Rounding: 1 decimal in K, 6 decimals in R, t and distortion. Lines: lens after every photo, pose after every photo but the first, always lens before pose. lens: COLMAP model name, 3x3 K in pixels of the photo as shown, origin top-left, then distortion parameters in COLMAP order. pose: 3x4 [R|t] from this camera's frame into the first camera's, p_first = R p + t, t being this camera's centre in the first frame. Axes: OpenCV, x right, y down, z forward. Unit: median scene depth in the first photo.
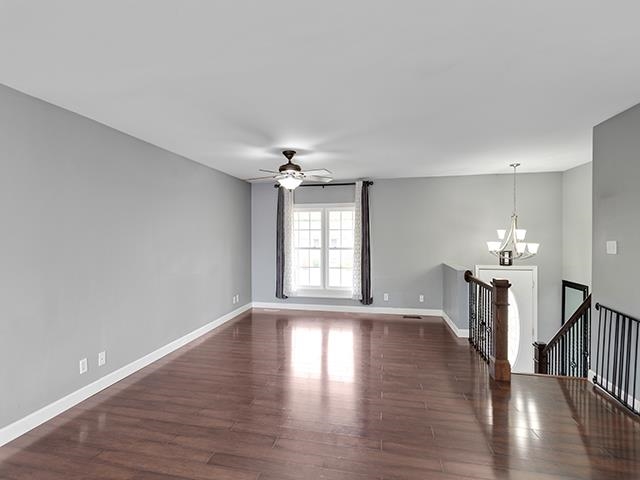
lens RADIAL K [[304.6, 0, 323.9], [0, 304.6, 241.5], [0, 0, 1]] dist [0.006082, 0.001059]
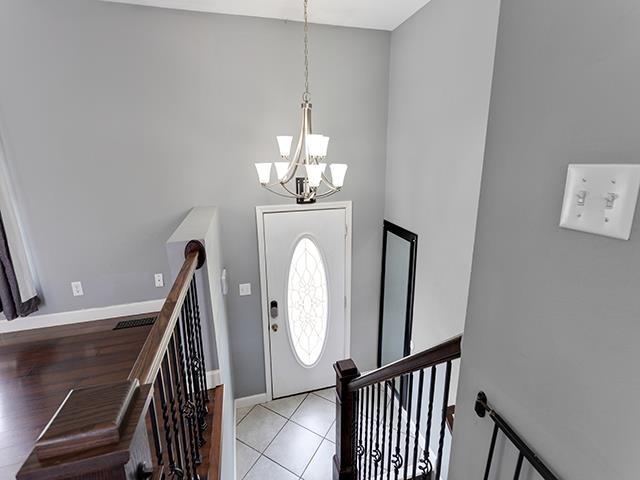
lens RADIAL K [[304.6, 0, 324.5], [0, 304.6, 236.7], [0, 0, 1]] dist [0.006082, 0.001059]
pose [[0.892427, -0.134724, 0.430608, 0.351653], [0.019817, 0.965162, 0.260900, -0.007975], [-0.450756, -0.224301, 0.864007, 0.449771]]
